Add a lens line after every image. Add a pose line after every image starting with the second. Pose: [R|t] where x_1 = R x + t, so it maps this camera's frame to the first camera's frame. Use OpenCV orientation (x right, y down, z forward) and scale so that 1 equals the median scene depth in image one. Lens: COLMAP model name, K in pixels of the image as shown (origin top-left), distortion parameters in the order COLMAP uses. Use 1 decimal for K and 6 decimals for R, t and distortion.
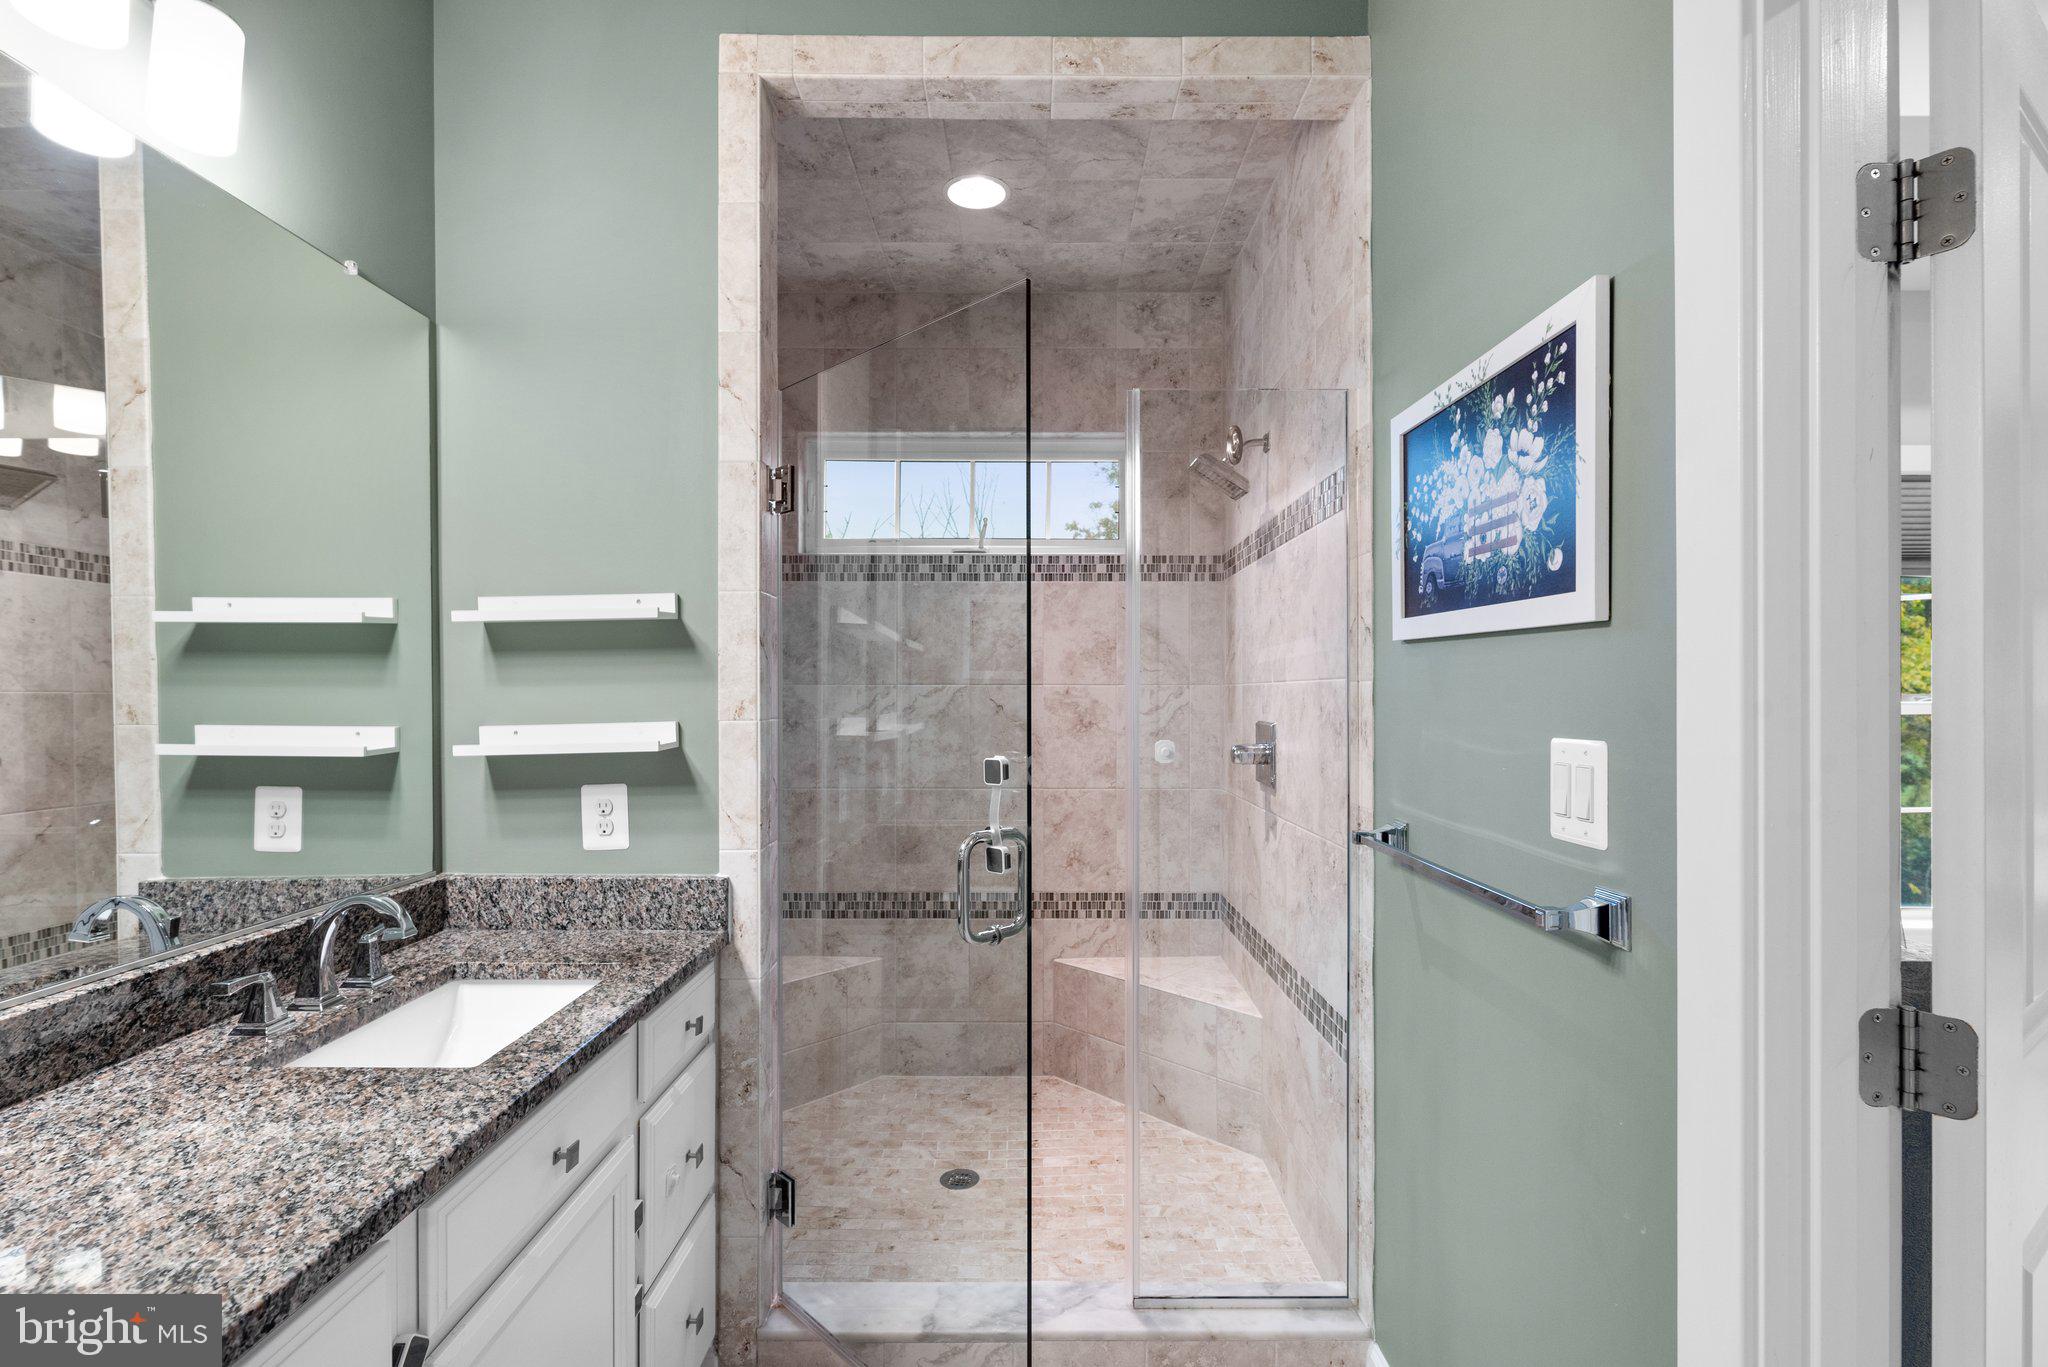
lens RADIAL K [[941.2, 0, 1024.2], [0, 941.2, 668.0], [0, 0, 1]] dist [0.008984, -0.006878]
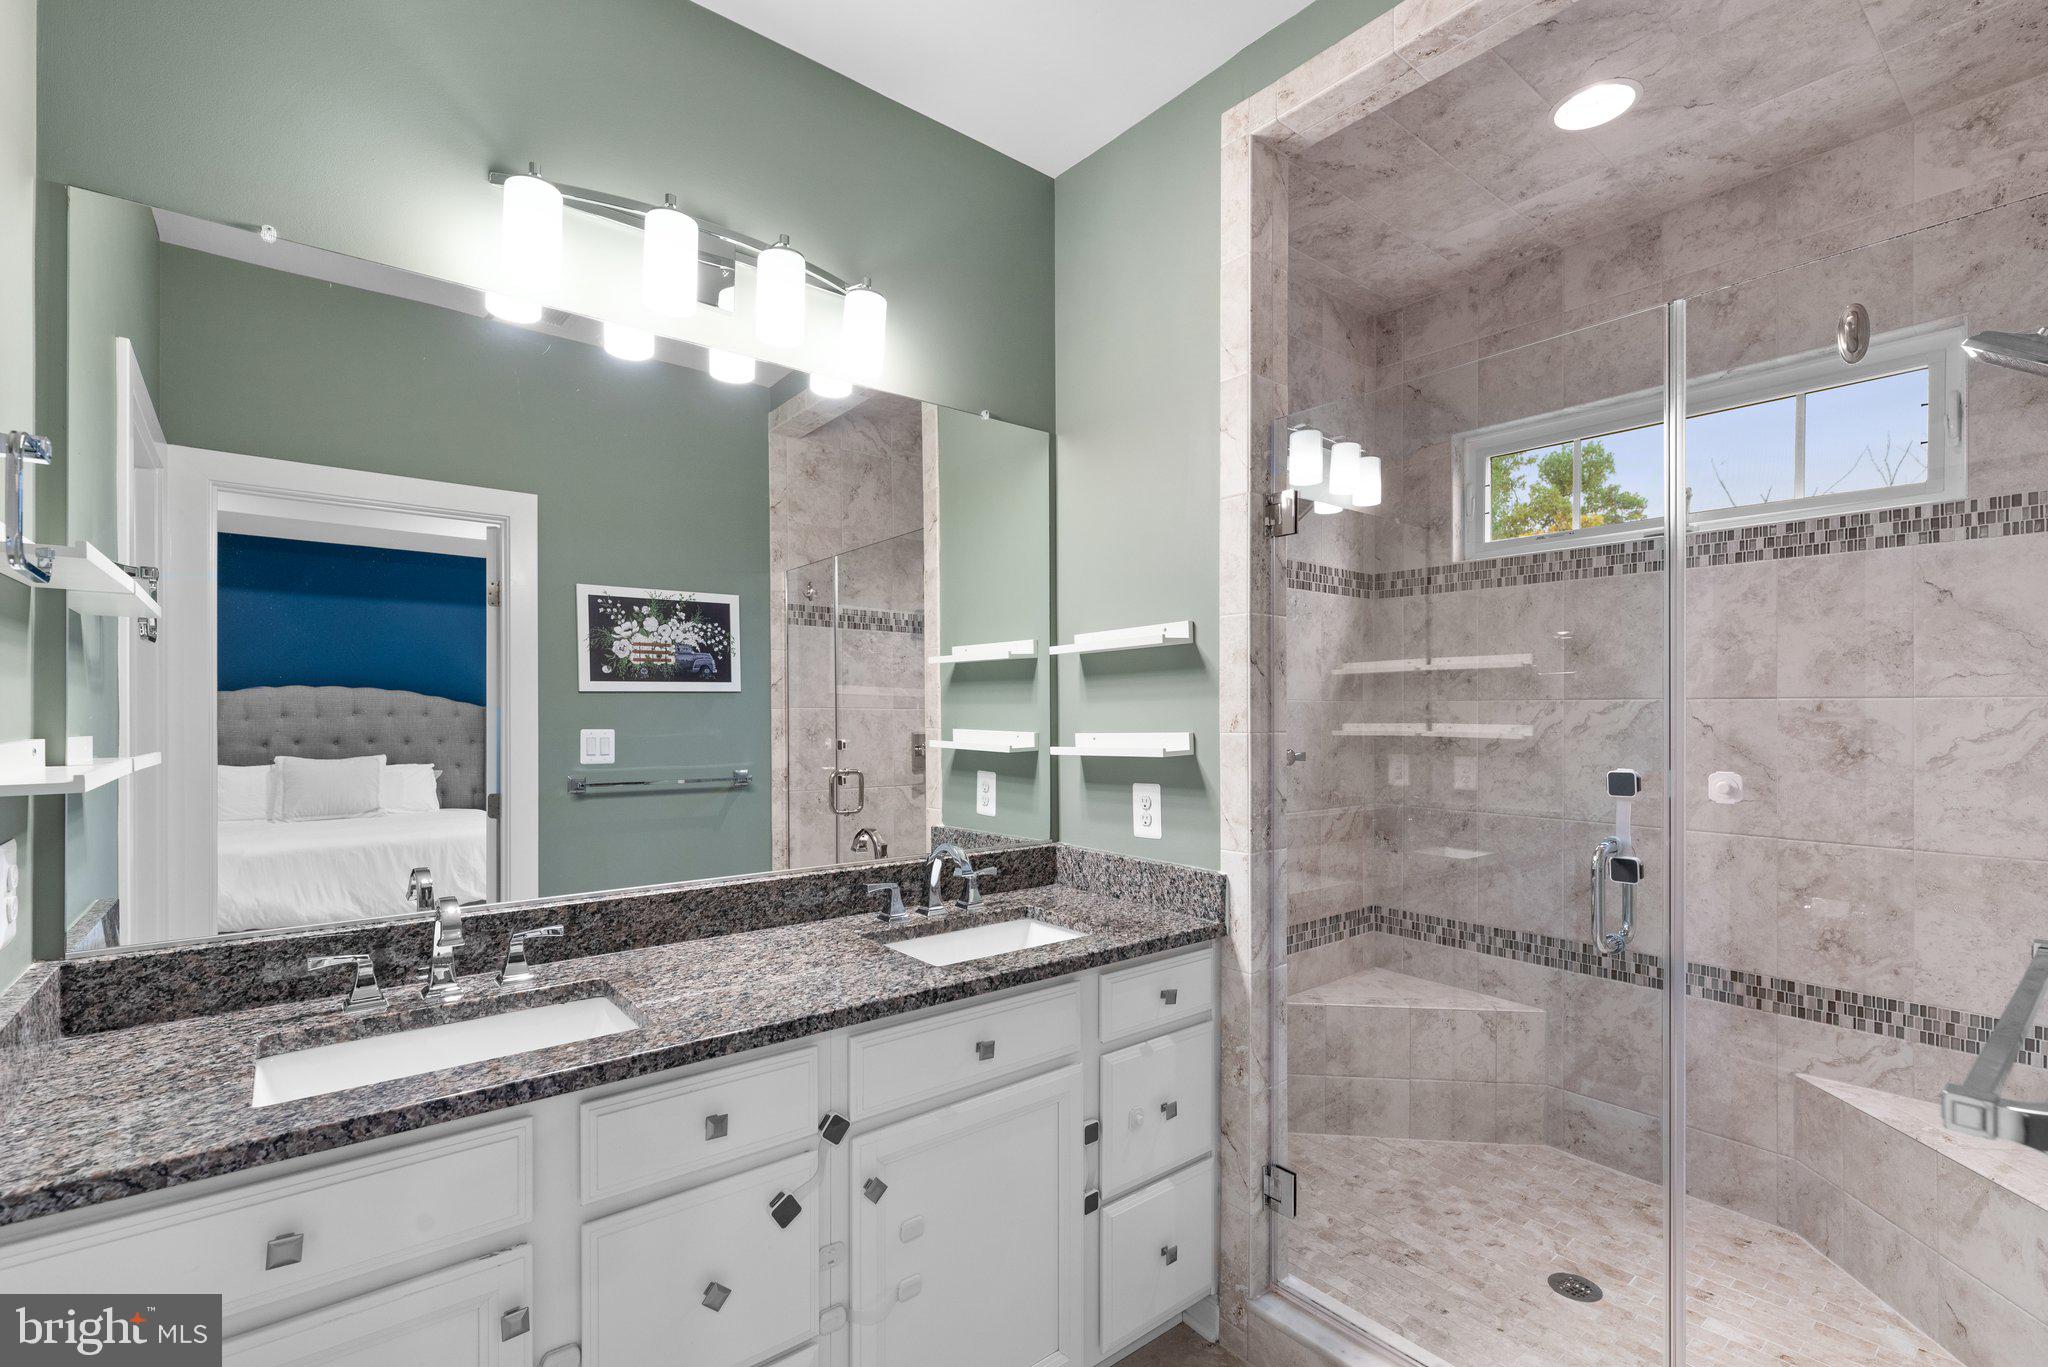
lens RADIAL K [[917.0, 0, 1019.2], [0, 917.0, 680.6], [0, 0, 1]] dist [0.003094, 0.000585]
pose [[0.624869, -0.024793, -0.780336, 0.362654], [0.018749, 0.999684, -0.016748, 0.008451], [0.780505, -0.004165, 0.625136, 0.137777]]
